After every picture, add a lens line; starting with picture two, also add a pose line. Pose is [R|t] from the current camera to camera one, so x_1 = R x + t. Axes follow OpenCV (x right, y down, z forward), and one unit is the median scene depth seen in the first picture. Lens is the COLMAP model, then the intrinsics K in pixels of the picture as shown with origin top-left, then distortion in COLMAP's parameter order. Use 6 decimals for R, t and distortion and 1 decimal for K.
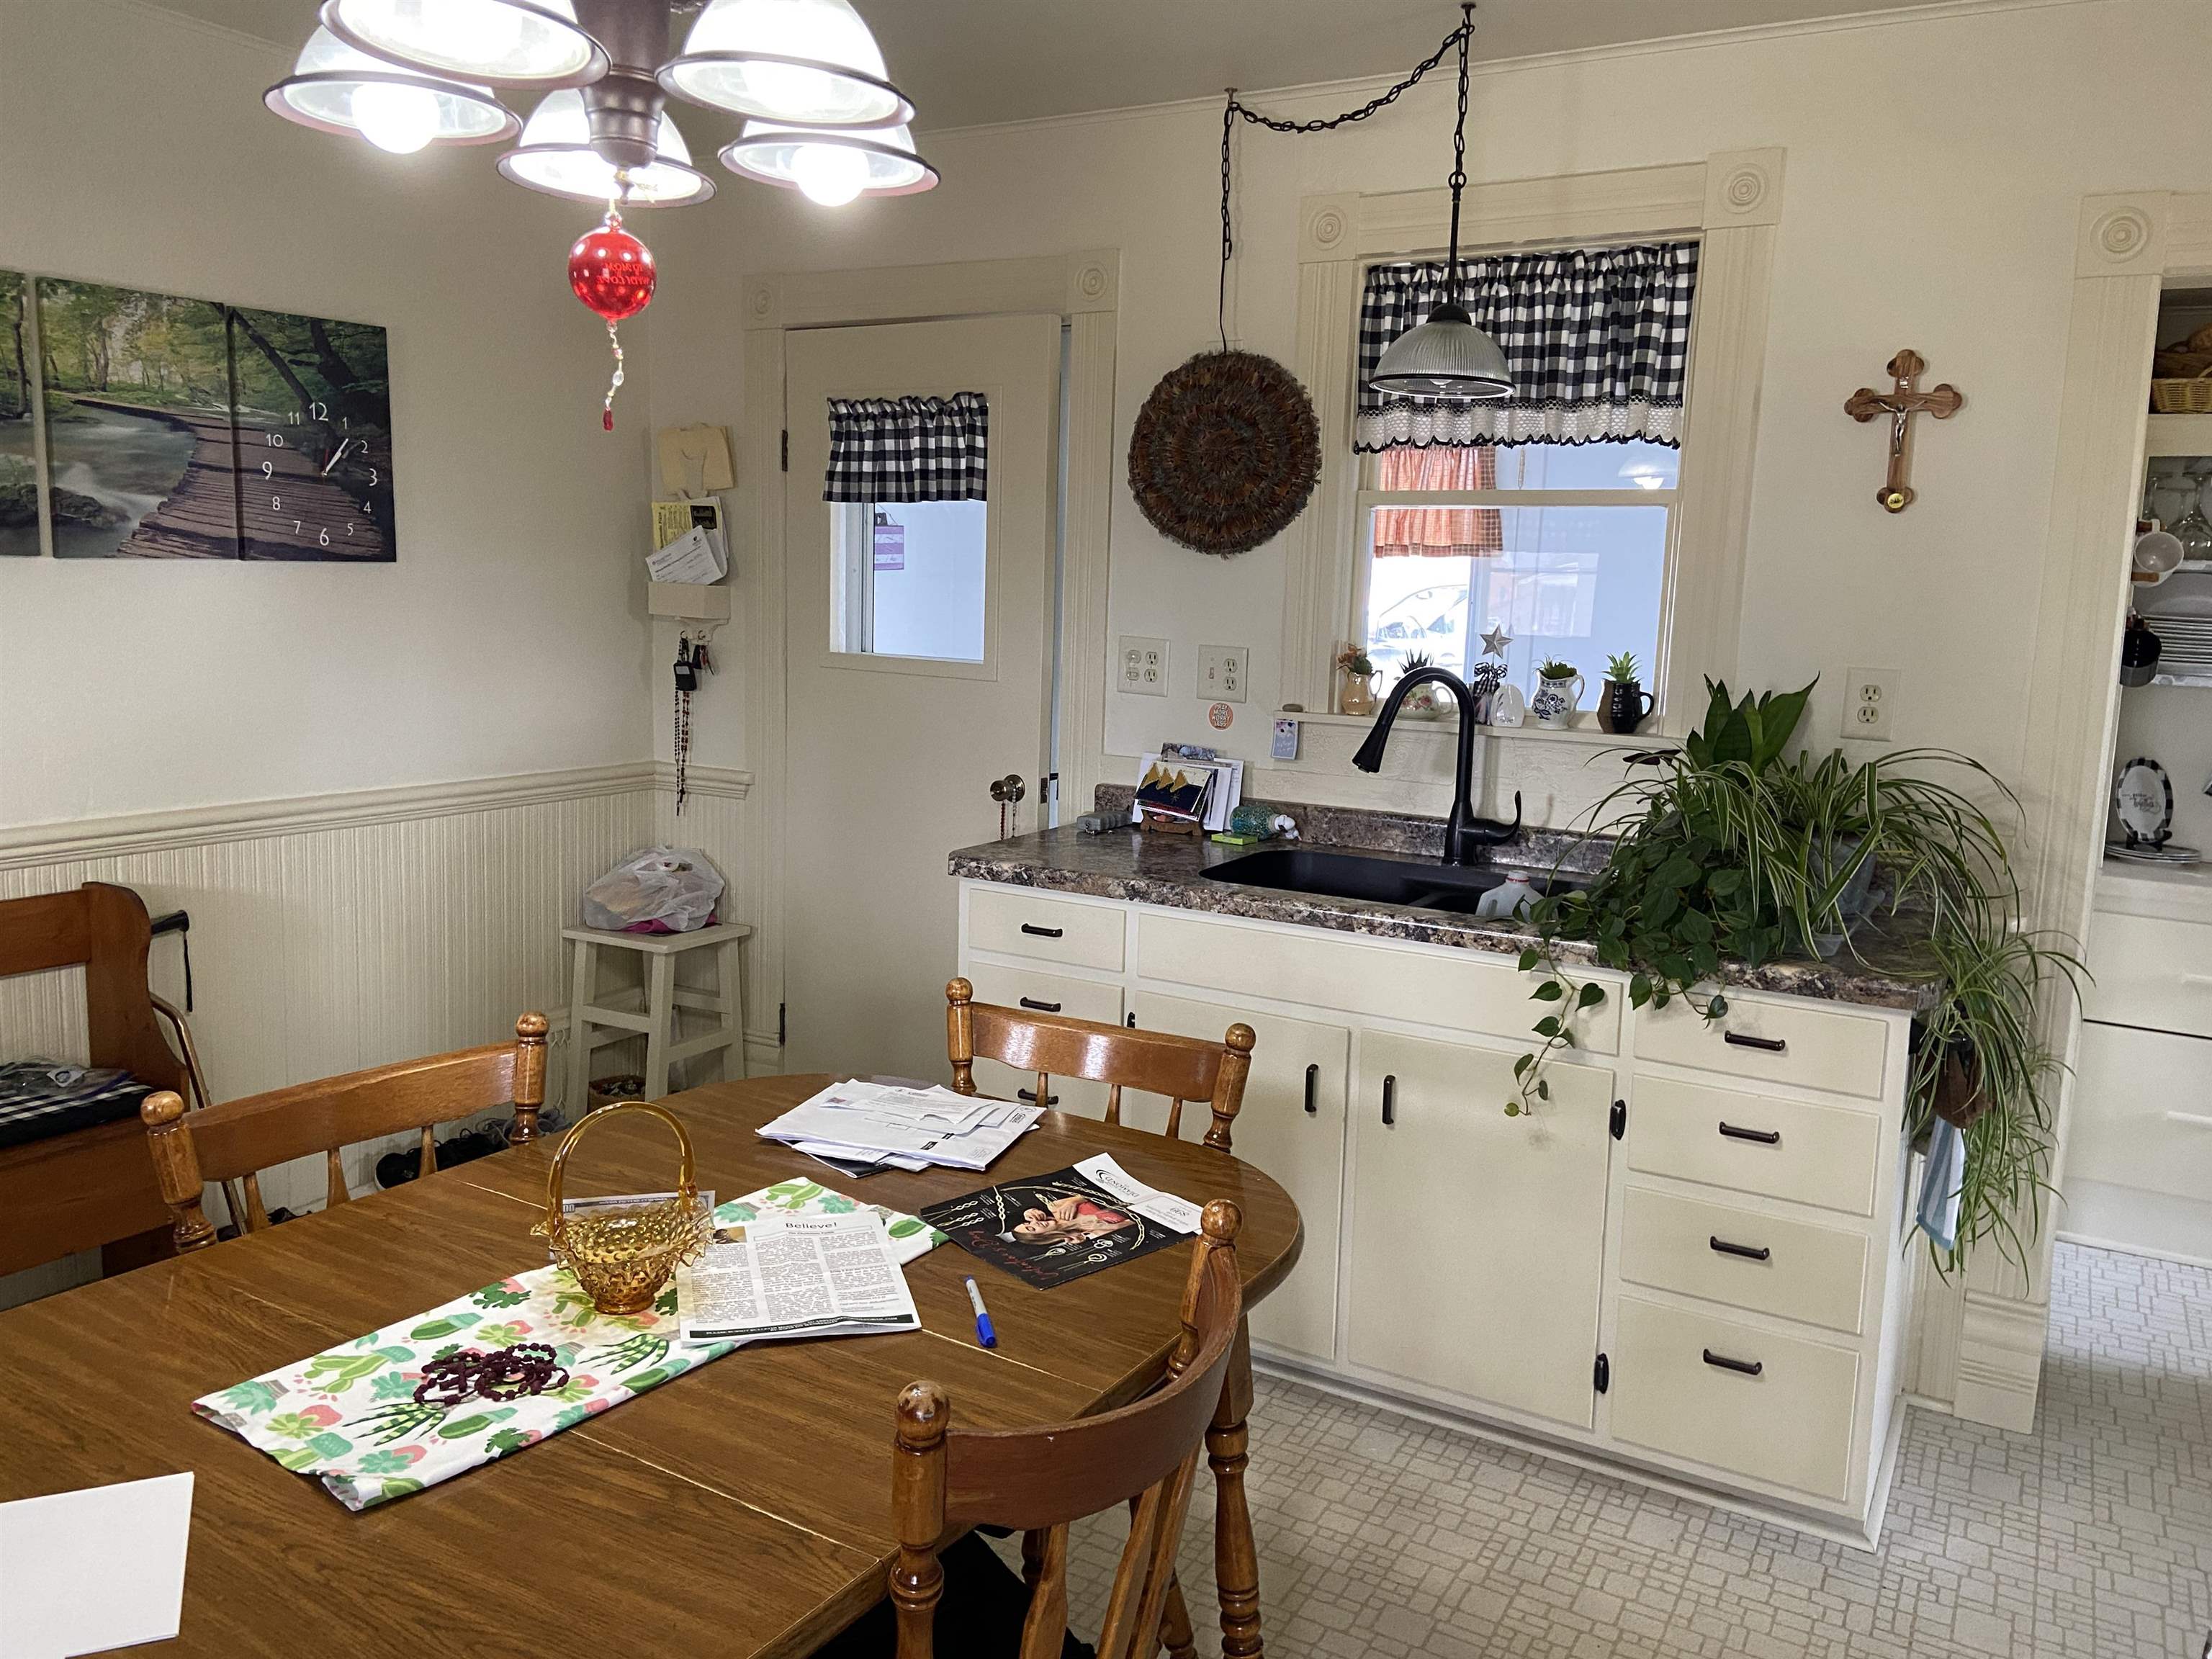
lens RADIAL K [[1665.9, 0, 1110.6], [0, 1665.9, 826.2], [0, 0, 1]] dist [0.033260, -0.039475]
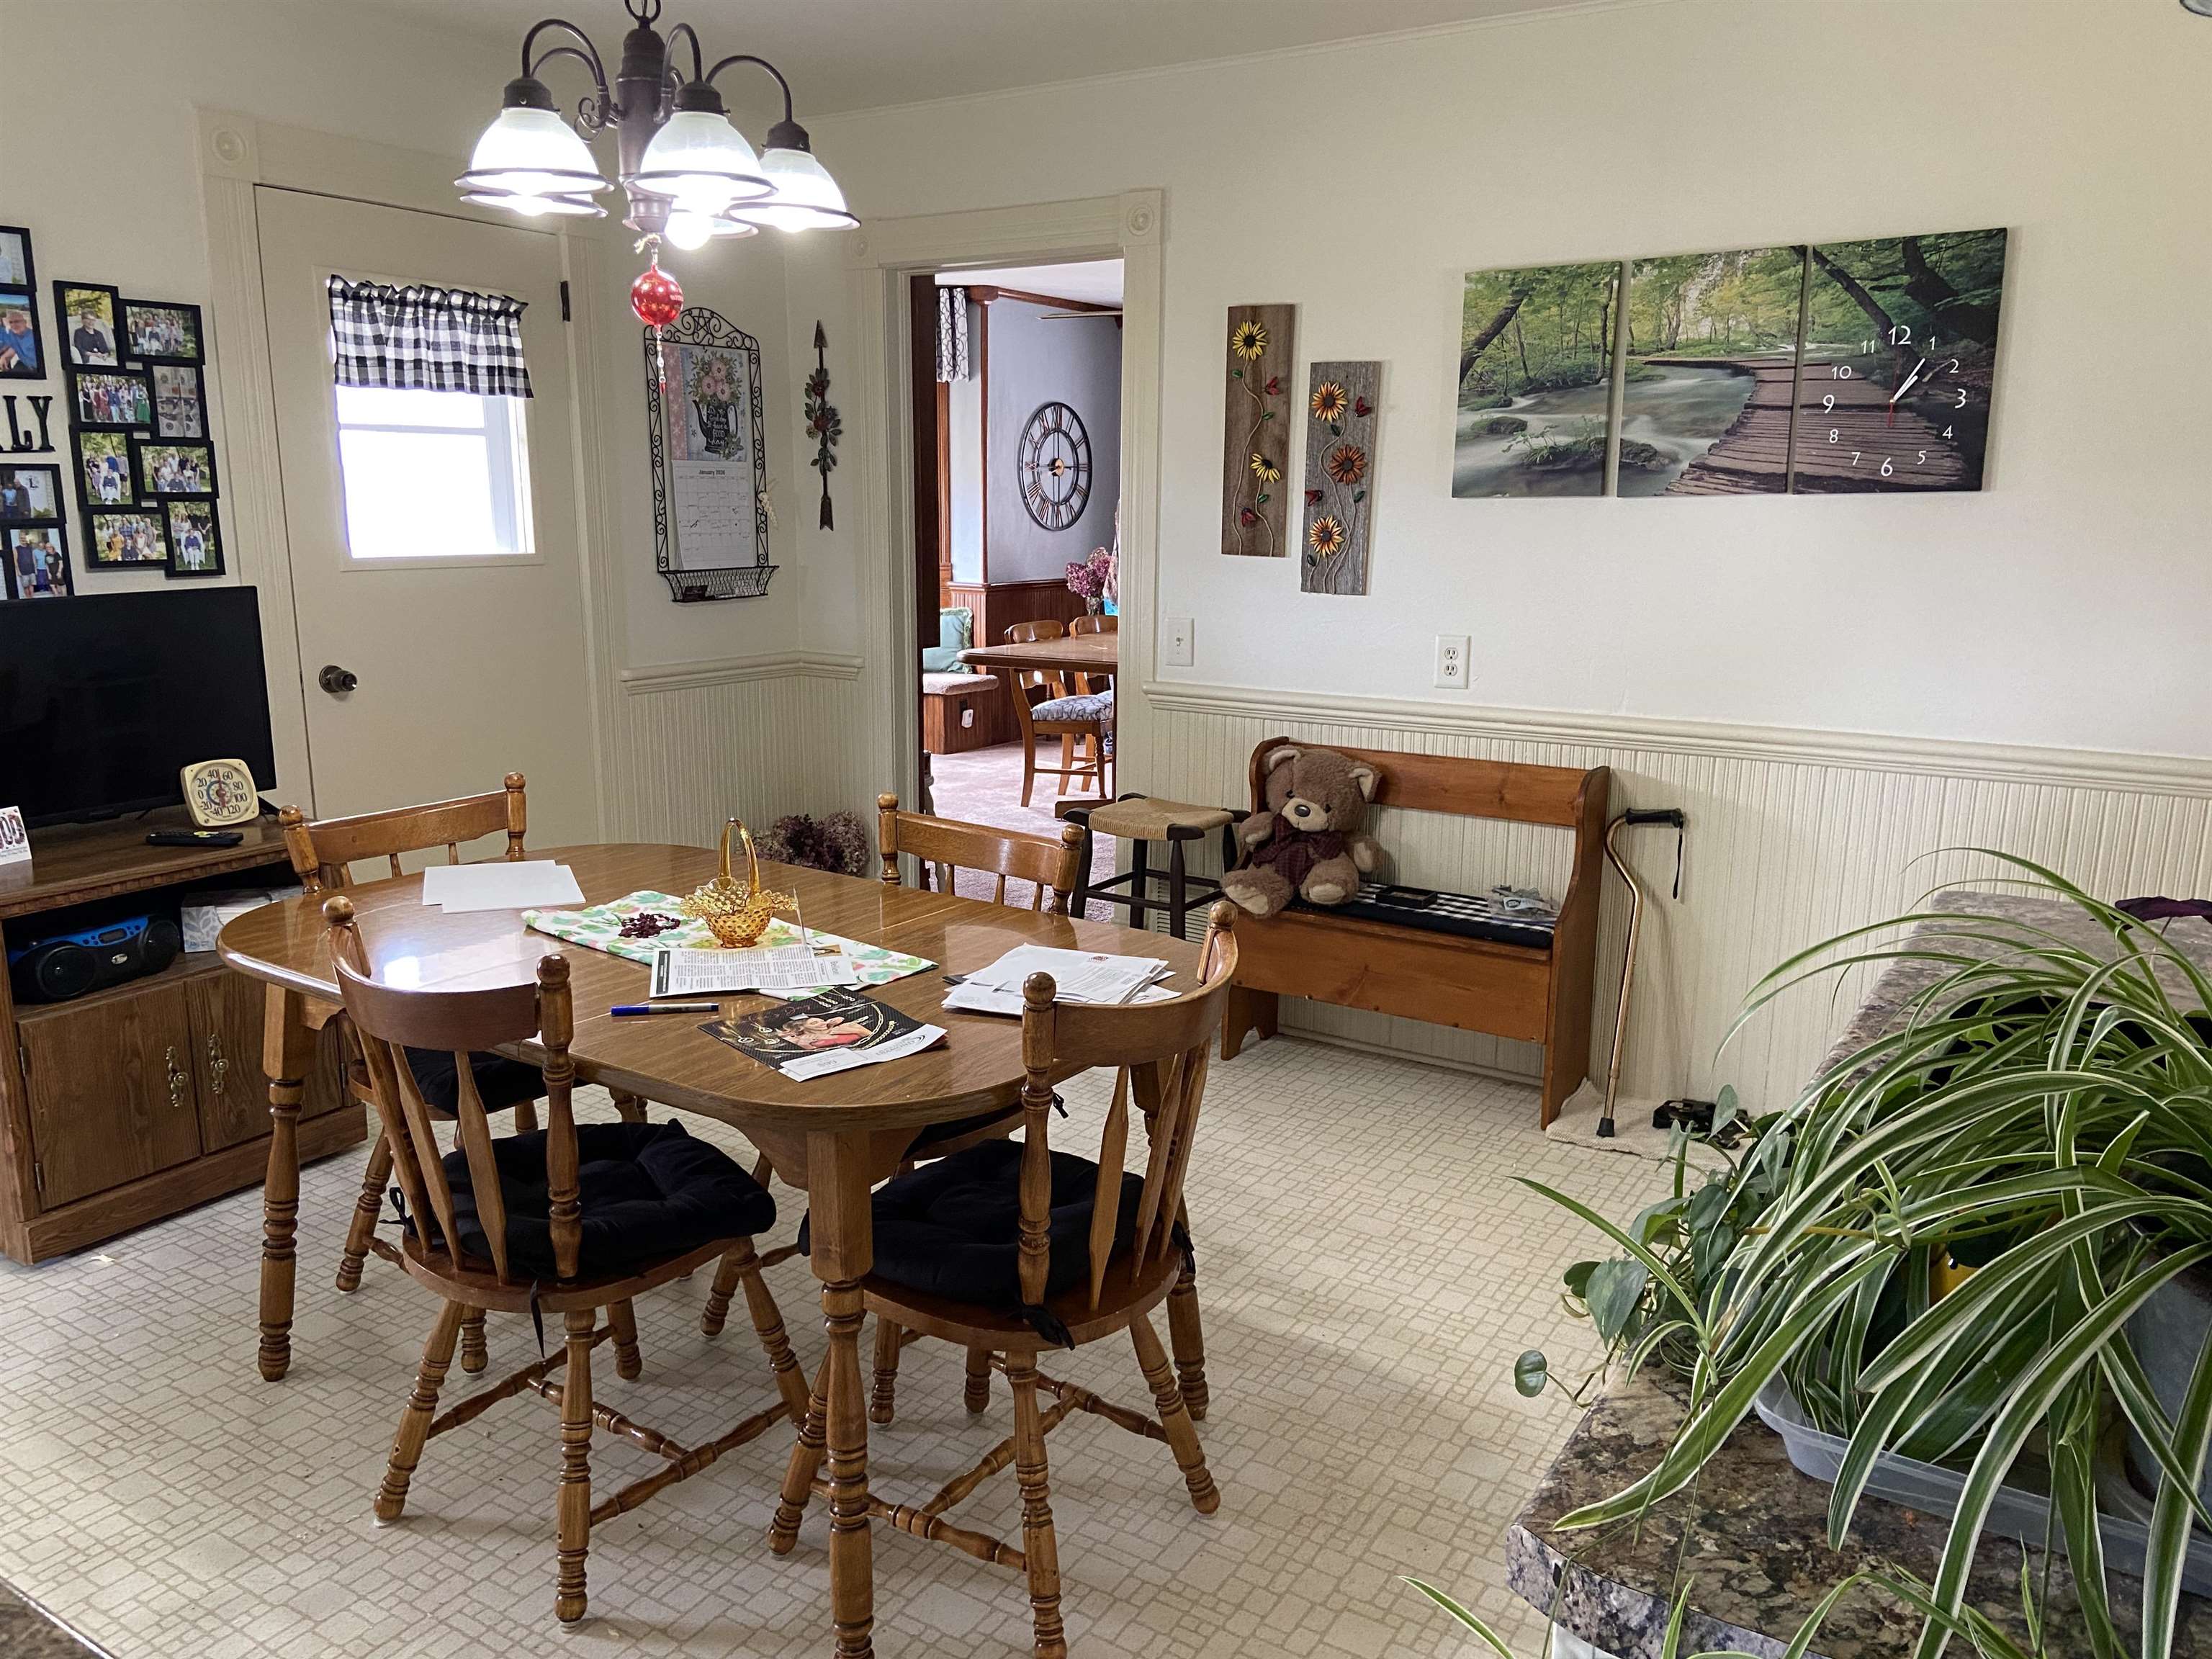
lens RADIAL K [[1665.9, 0, 1099.2], [0, 1665.9, 886.6], [0, 0, 1]] dist [0.033260, -0.039475]
pose [[-0.066985, 0.197021, -0.978108, 0.615092], [-0.150358, 0.967122, 0.205105, -0.075178], [0.986360, 0.160805, -0.035159, 0.684507]]
